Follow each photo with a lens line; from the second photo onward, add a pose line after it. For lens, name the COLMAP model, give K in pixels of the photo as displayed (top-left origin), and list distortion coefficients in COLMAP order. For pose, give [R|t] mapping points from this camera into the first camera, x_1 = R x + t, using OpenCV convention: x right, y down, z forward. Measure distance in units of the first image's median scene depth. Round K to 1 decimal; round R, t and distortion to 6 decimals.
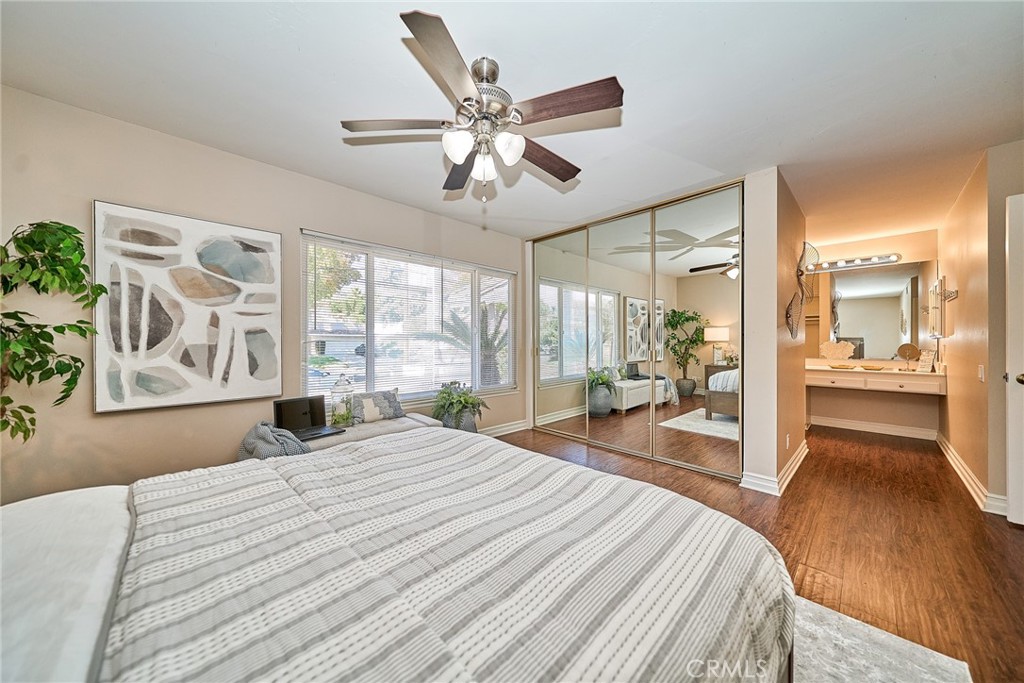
lens RADIAL K [[352.2, 0, 510.7], [0, 352.2, 345.7], [0, 0, 1]] dist [0.000240, -0.000082]
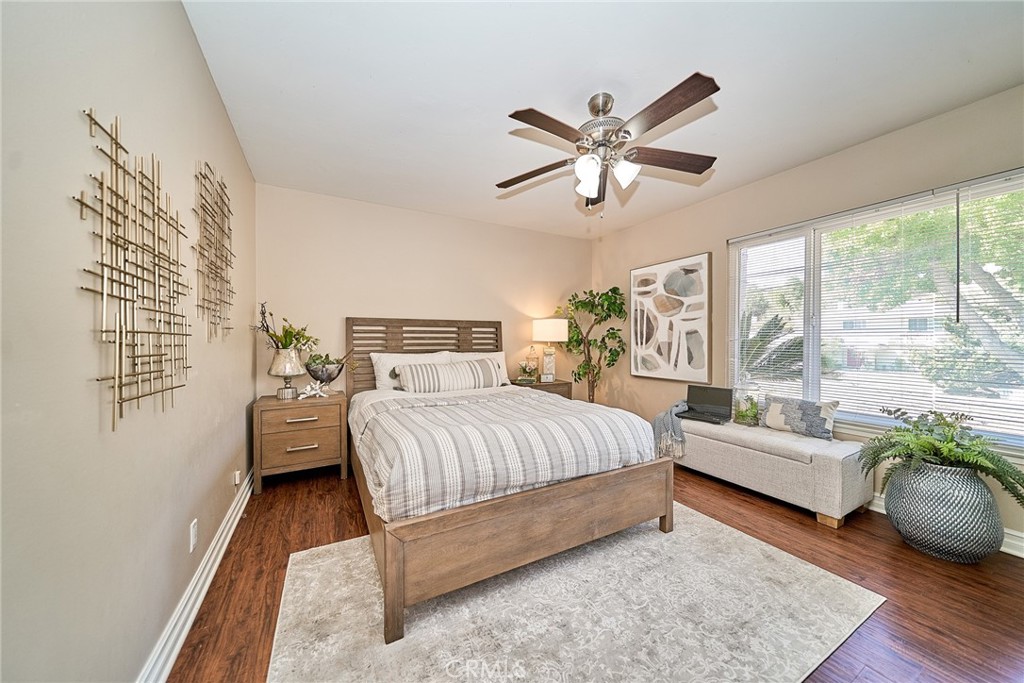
lens RADIAL K [[352.2, 0, 512.5], [0, 352.2, 343.8], [0, 0, 1]] dist [0.000240, -0.000082]
pose [[-0.269611, 0.007194, -0.962942, 0.802151], [-0.009964, 0.999898, 0.010260, -0.003359], [0.962918, 0.012361, -0.269512, 0.748473]]
